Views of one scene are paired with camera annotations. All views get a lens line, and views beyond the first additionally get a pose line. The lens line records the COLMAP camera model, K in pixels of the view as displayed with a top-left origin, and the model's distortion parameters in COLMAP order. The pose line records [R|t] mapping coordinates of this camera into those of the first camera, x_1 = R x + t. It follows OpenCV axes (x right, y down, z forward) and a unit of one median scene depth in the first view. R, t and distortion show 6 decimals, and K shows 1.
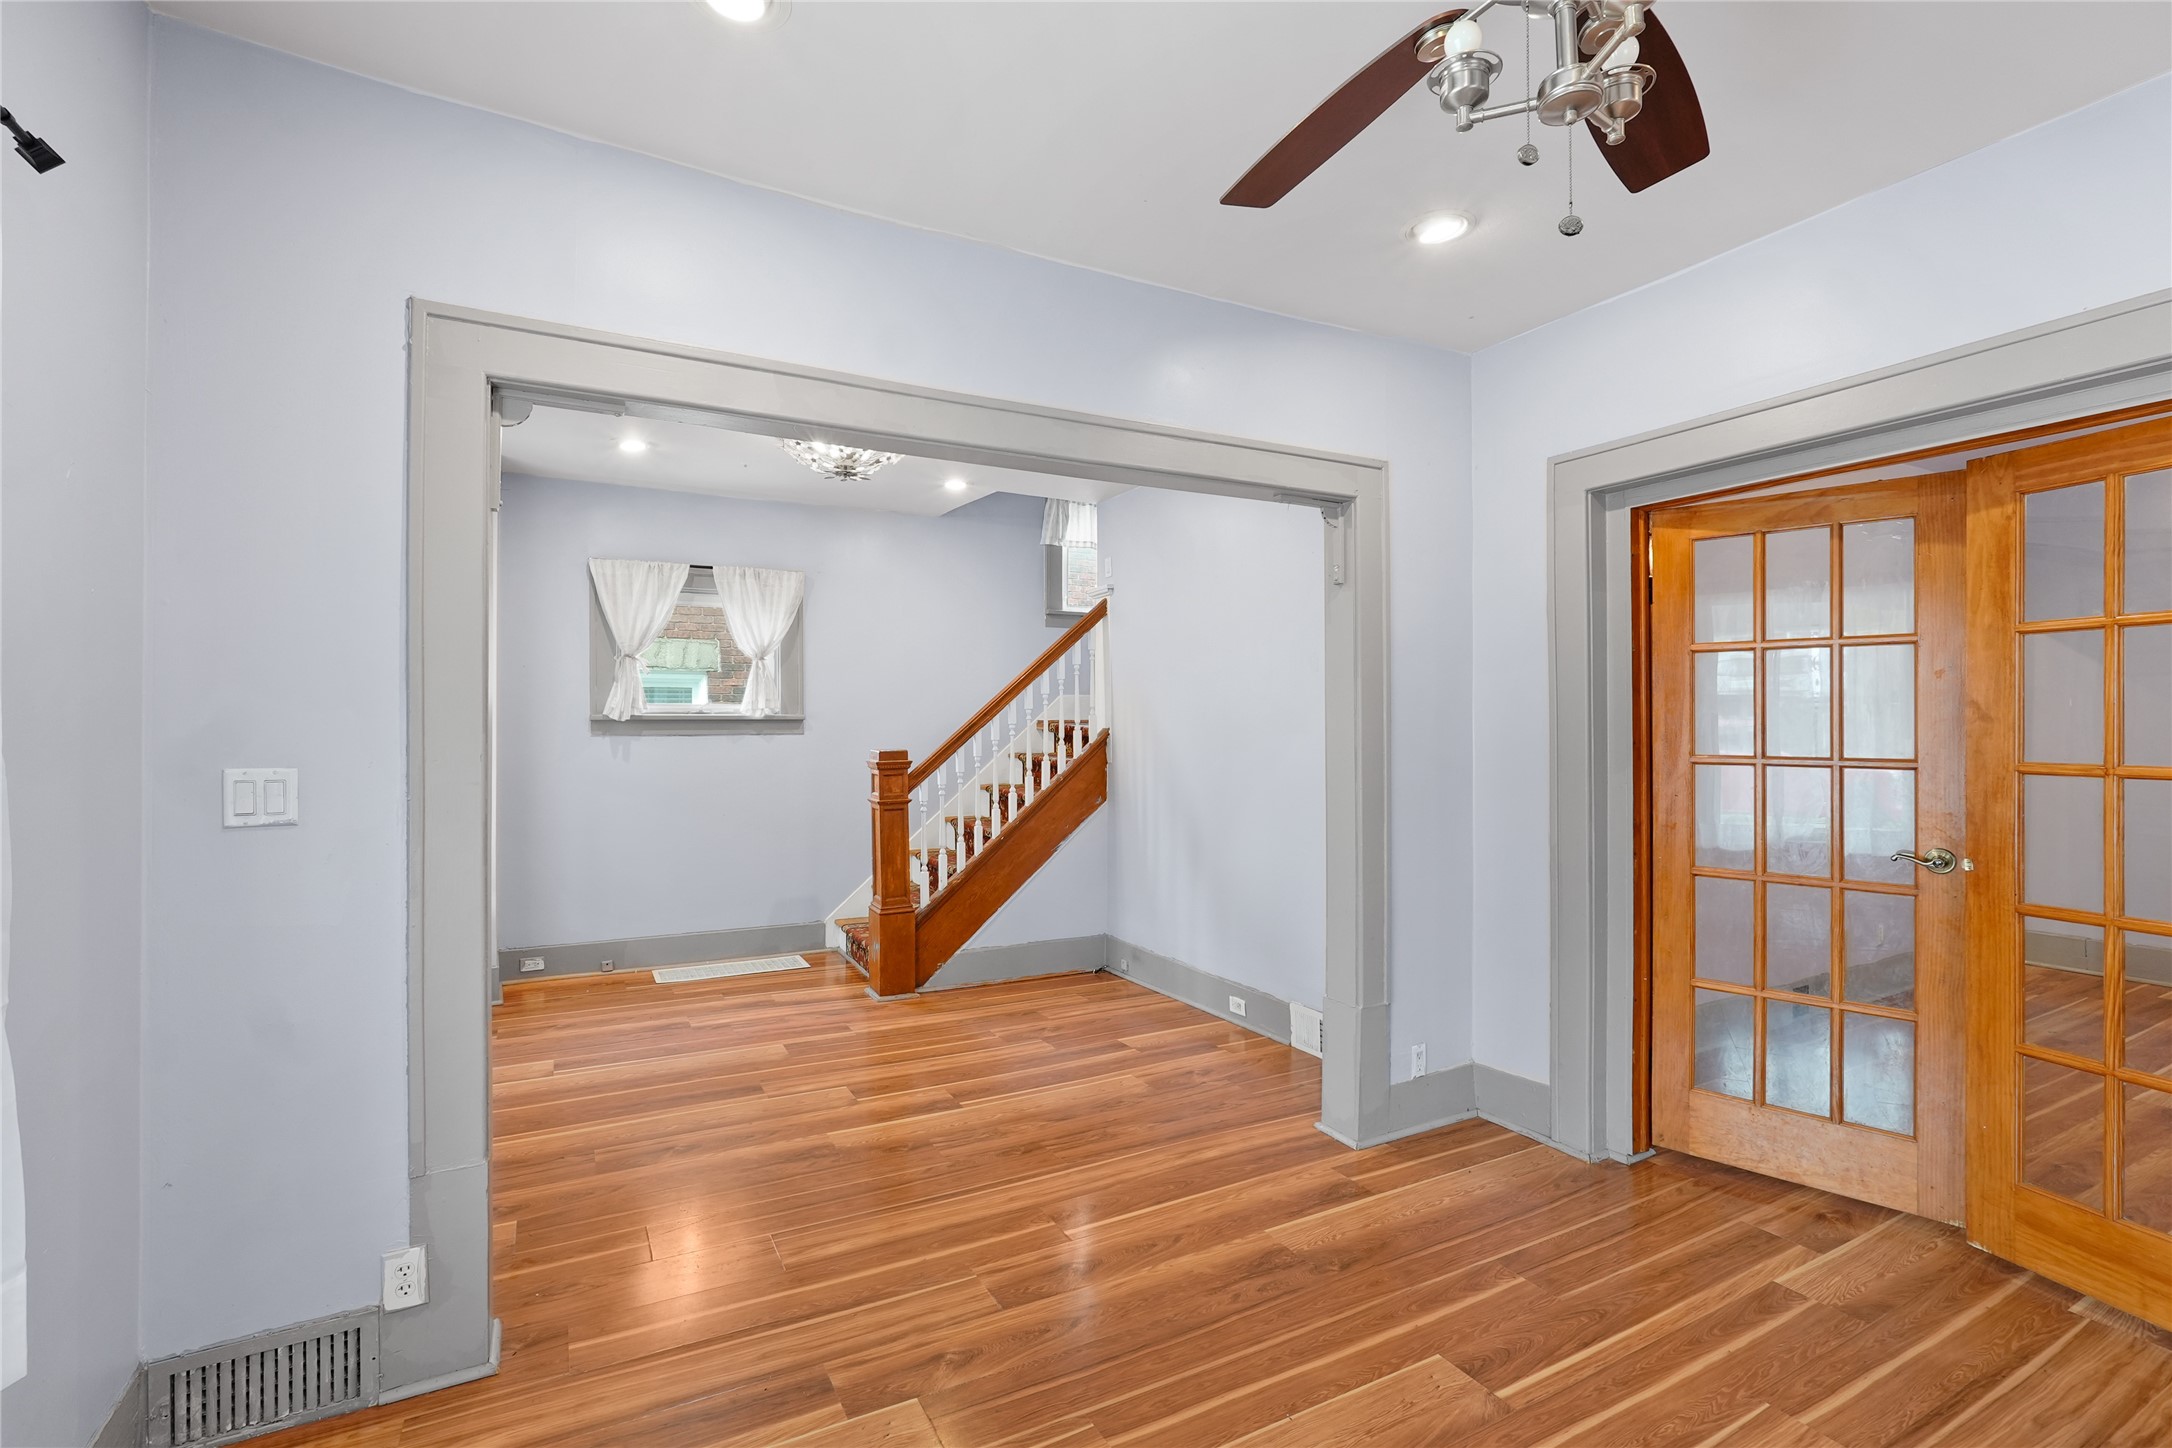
lens RADIAL K [[1001.0, 0, 1083.4], [0, 1001.0, 720.2], [0, 0, 1]] dist [-0.016271, 0.007117]
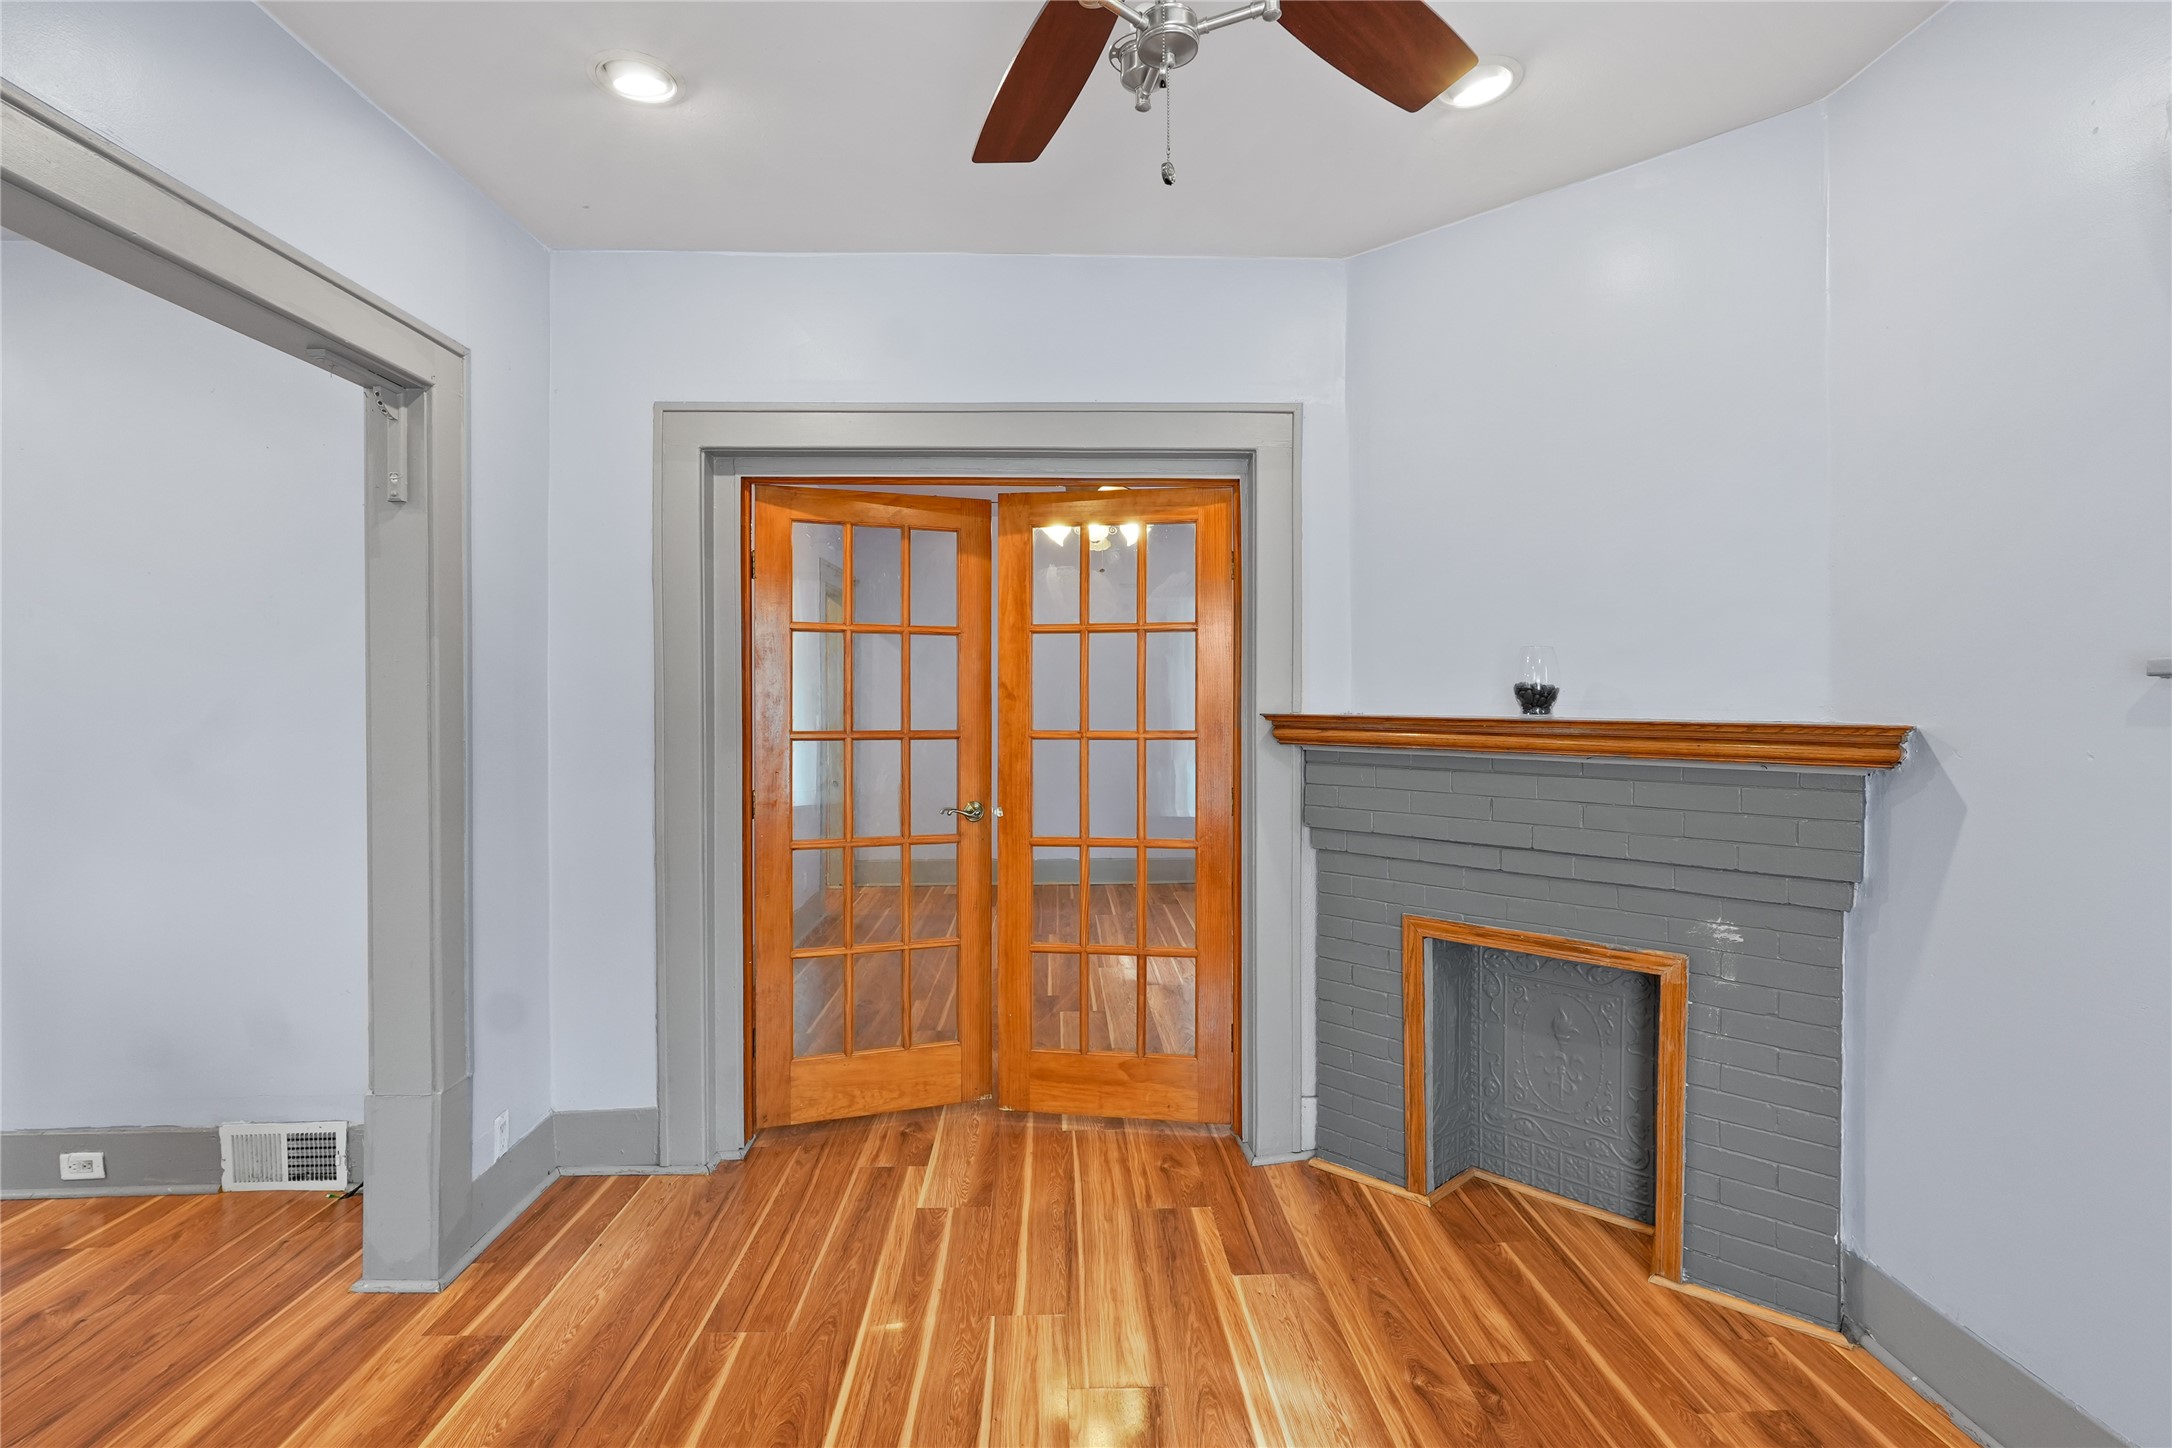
lens RADIAL K [[1001.0, 0, 1093.8], [0, 1001.0, 703.7], [0, 0, 1]] dist [-0.016271, 0.007117]
pose [[0.439600, -0.003075, 0.898188, -0.175794], [-0.004824, 0.999972, 0.005785, -0.001256], [-0.898181, -0.006876, 0.439573, 0.284823]]
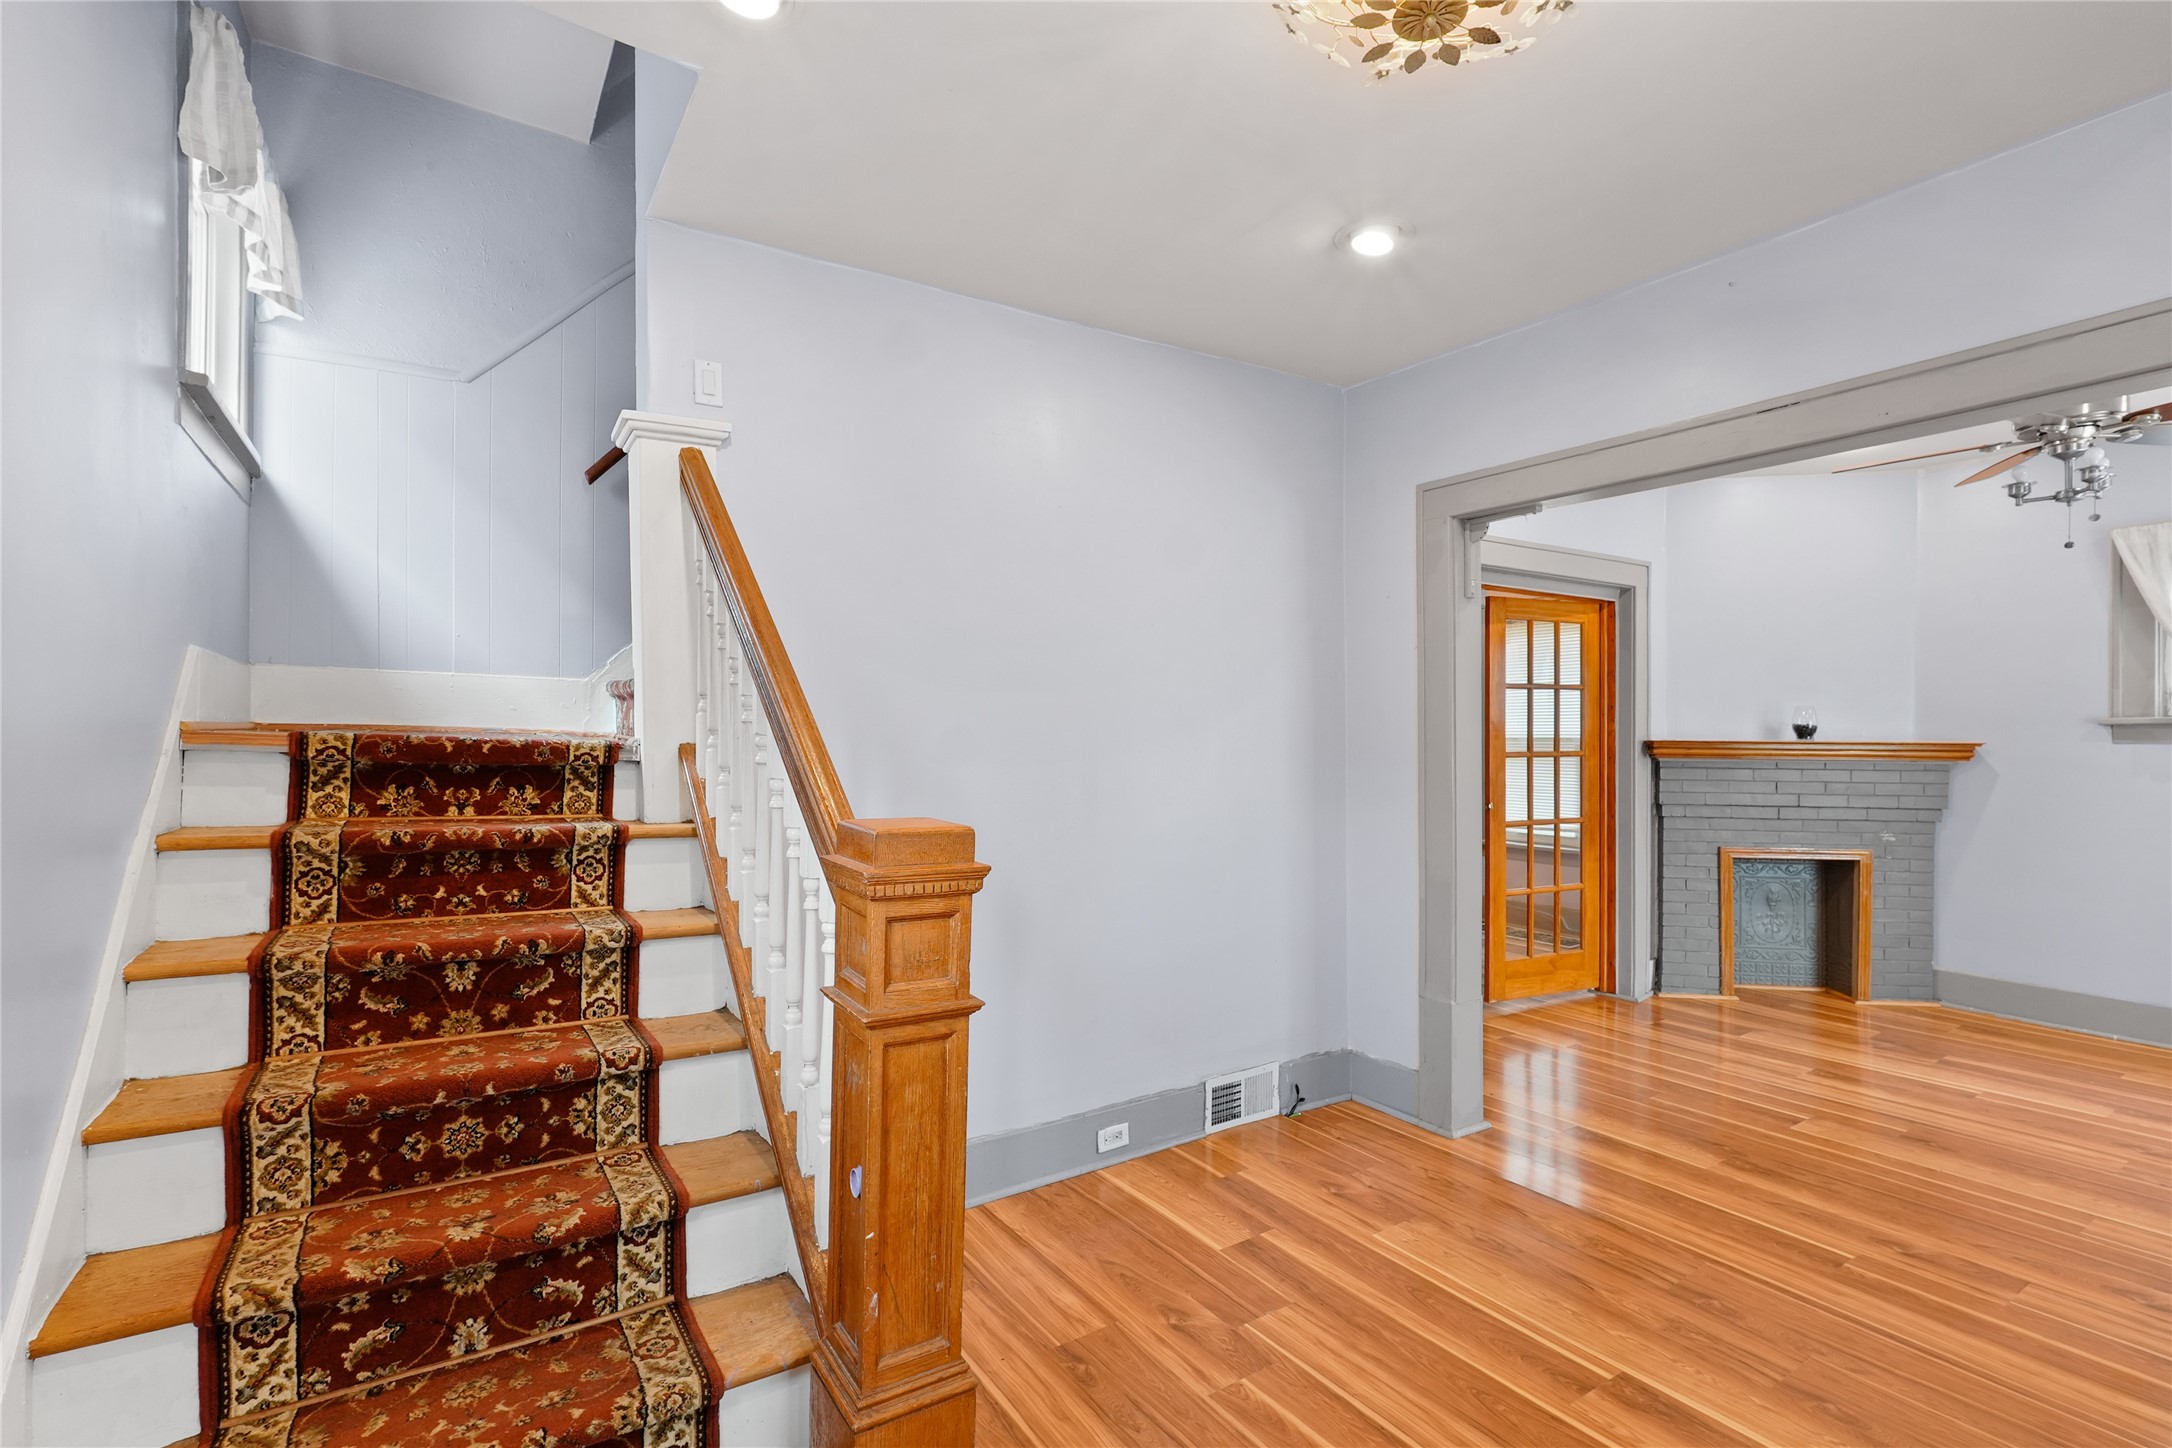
lens RADIAL K [[1001.0, 0, 1100.7], [0, 1001.0, 731.2], [0, 0, 1]] dist [-0.016271, 0.007117]
pose [[-0.092192, 0.003371, 0.995735, -0.835145], [-0.004517, 0.999983, -0.003804, 0.008691], [-0.995731, -0.004849, -0.092176, 1.665493]]
